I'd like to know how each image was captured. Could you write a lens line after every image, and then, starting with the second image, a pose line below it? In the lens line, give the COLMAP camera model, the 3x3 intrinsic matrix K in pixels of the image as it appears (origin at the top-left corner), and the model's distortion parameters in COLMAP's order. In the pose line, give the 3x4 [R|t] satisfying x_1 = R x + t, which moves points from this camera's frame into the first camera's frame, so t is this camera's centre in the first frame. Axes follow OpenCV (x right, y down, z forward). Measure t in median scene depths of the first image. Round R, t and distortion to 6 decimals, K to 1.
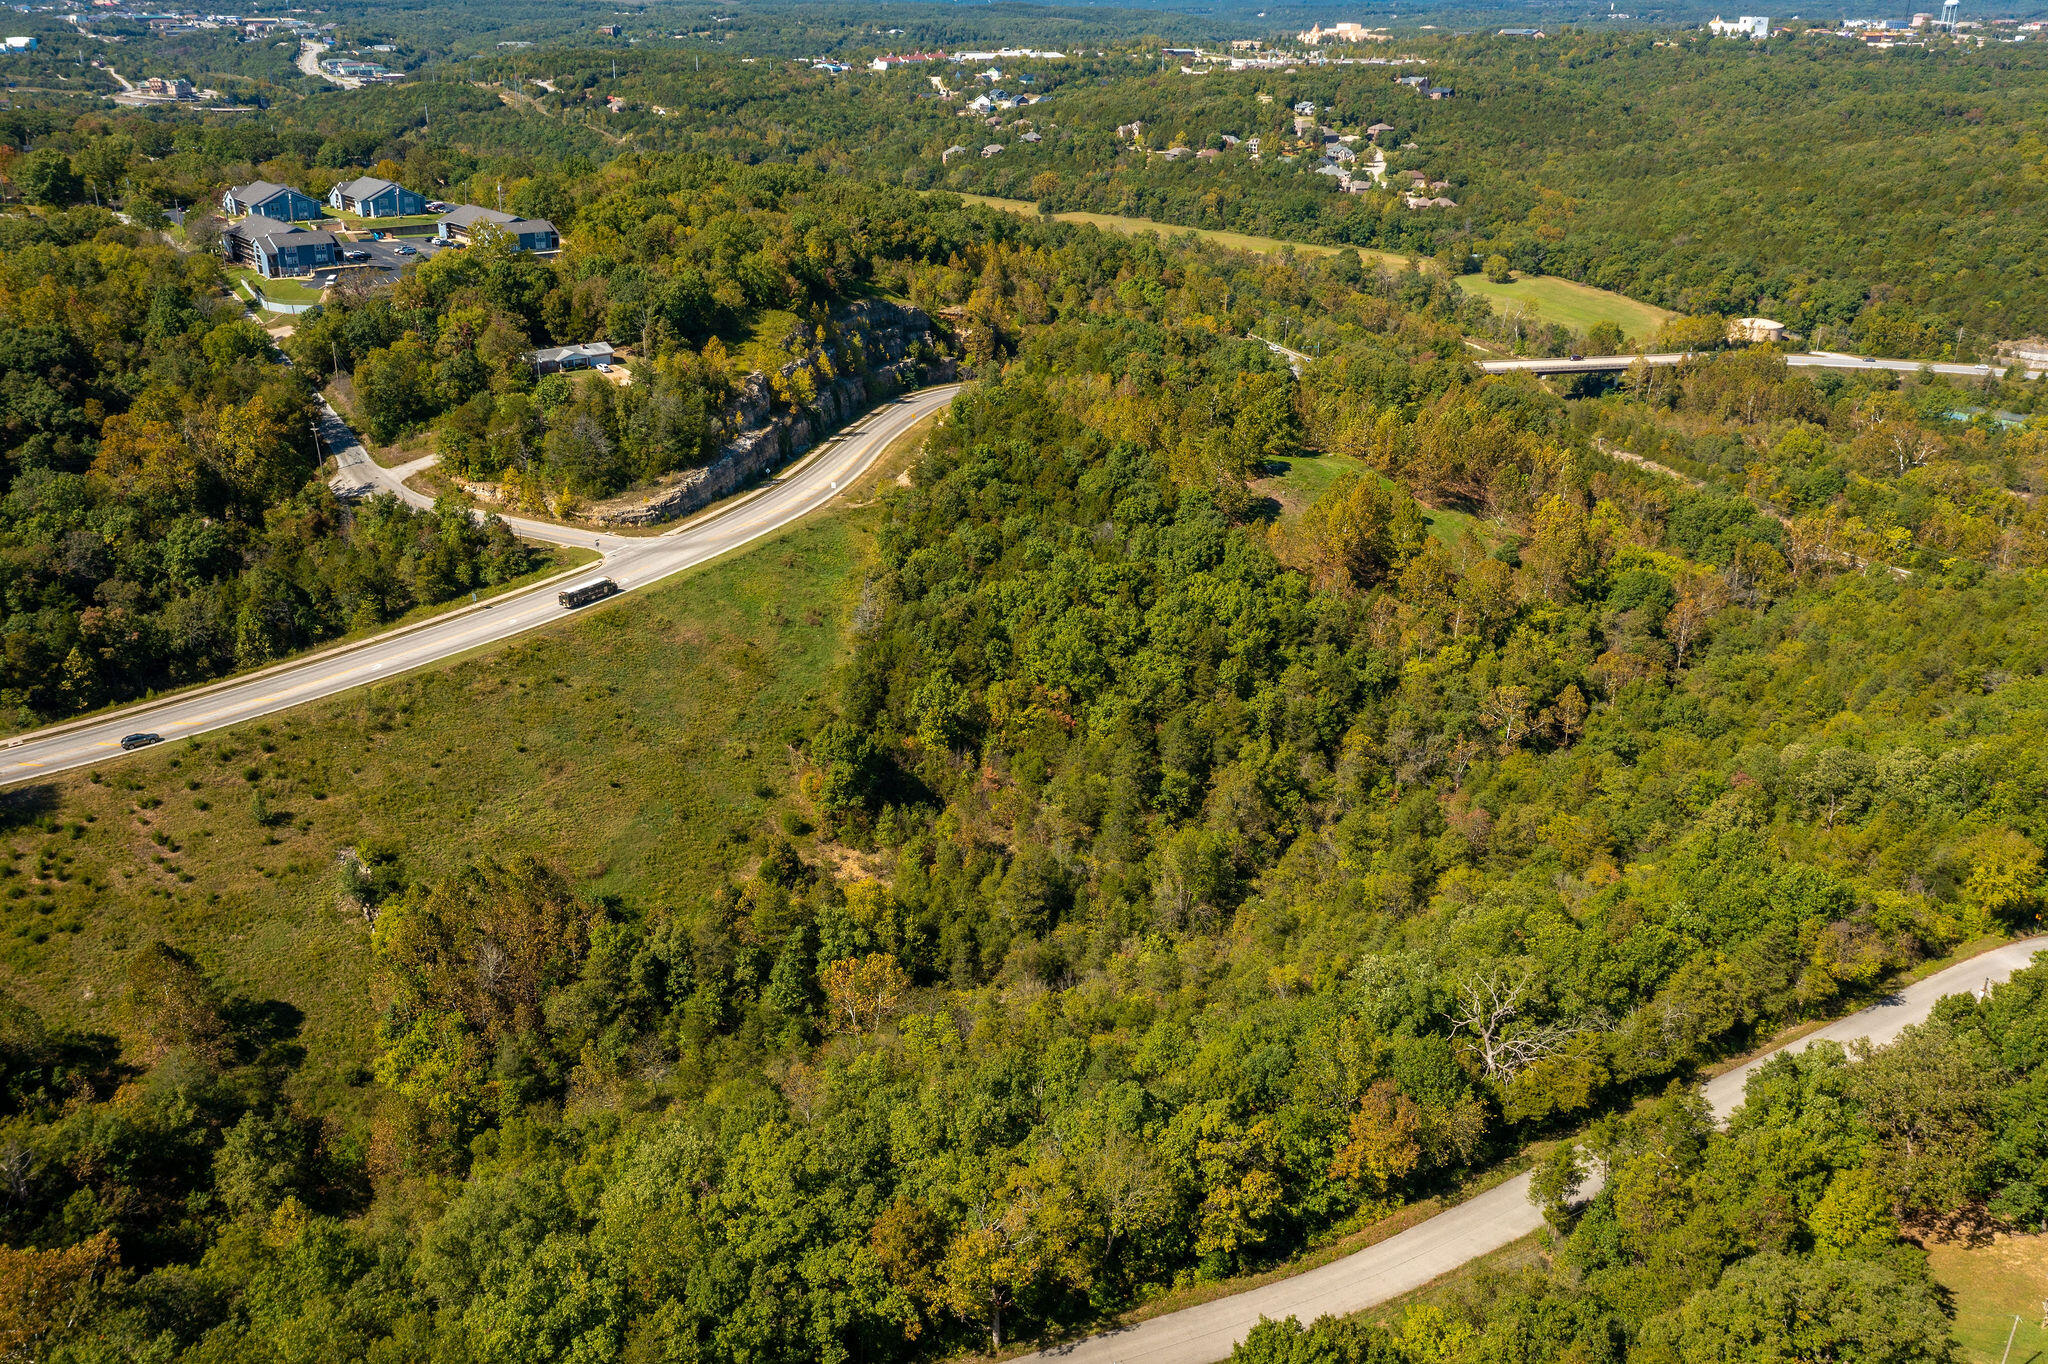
lens RADIAL K [[1655.7, 0, 1020.6], [0, 1655.7, 694.4], [0, 0, 1]] dist [-0.011831, -0.006381]
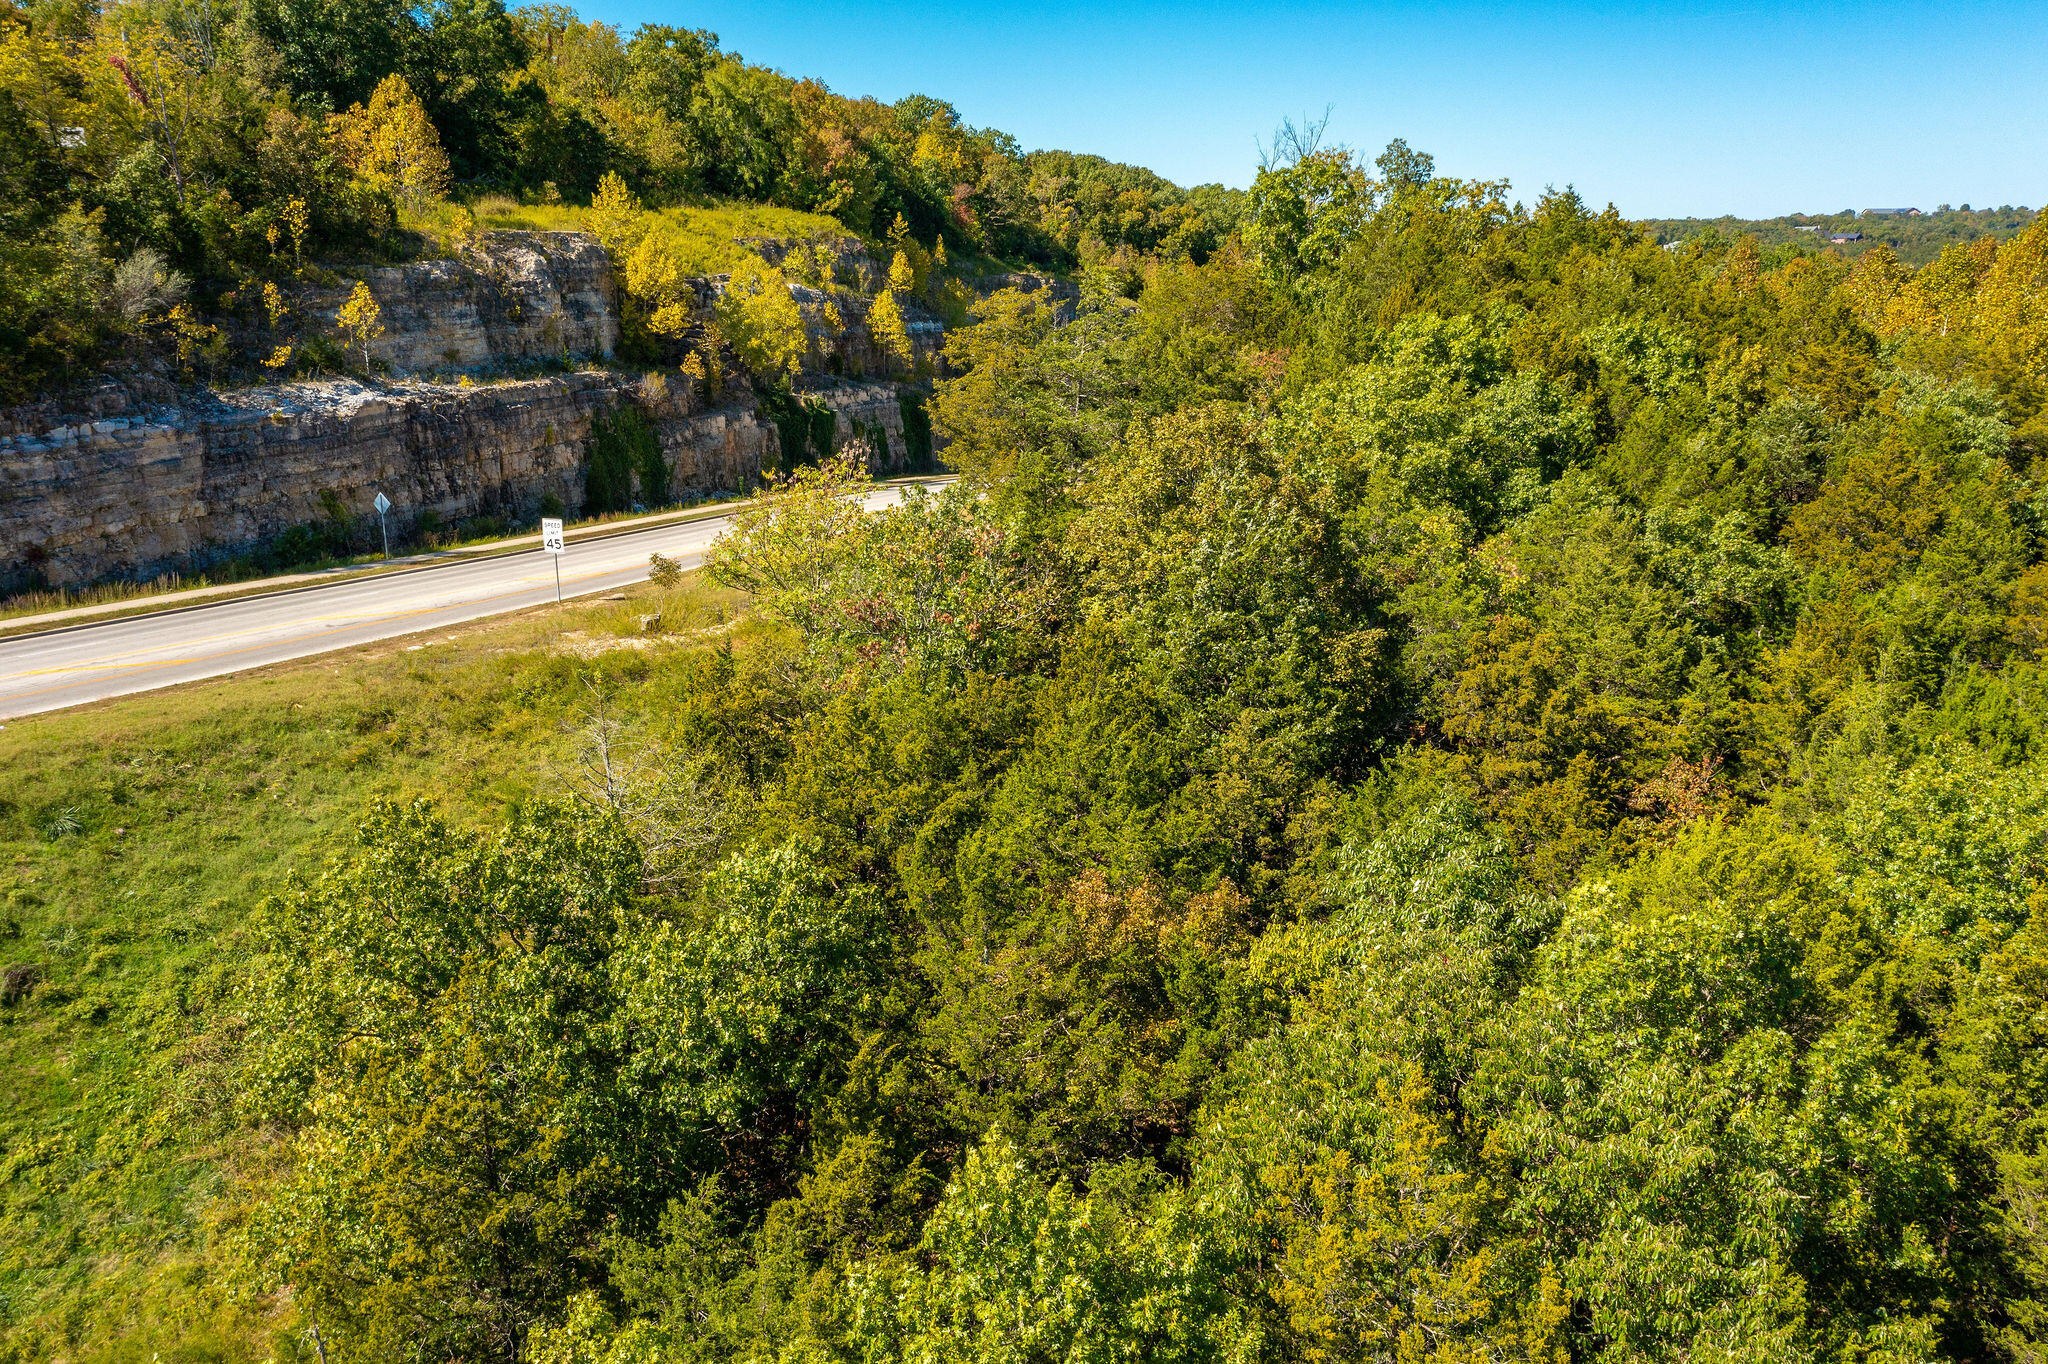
lens RADIAL K [[1655.7, 0, 1020.6], [0, 1655.7, 694.4], [0, 0, 1]] dist [-0.011831, -0.006381]
pose [[0.987143, 0.024617, -0.157930, -0.032638], [-0.046100, 0.989930, -0.133843, -0.077858], [0.153045, 0.139403, 0.978337, 0.732413]]
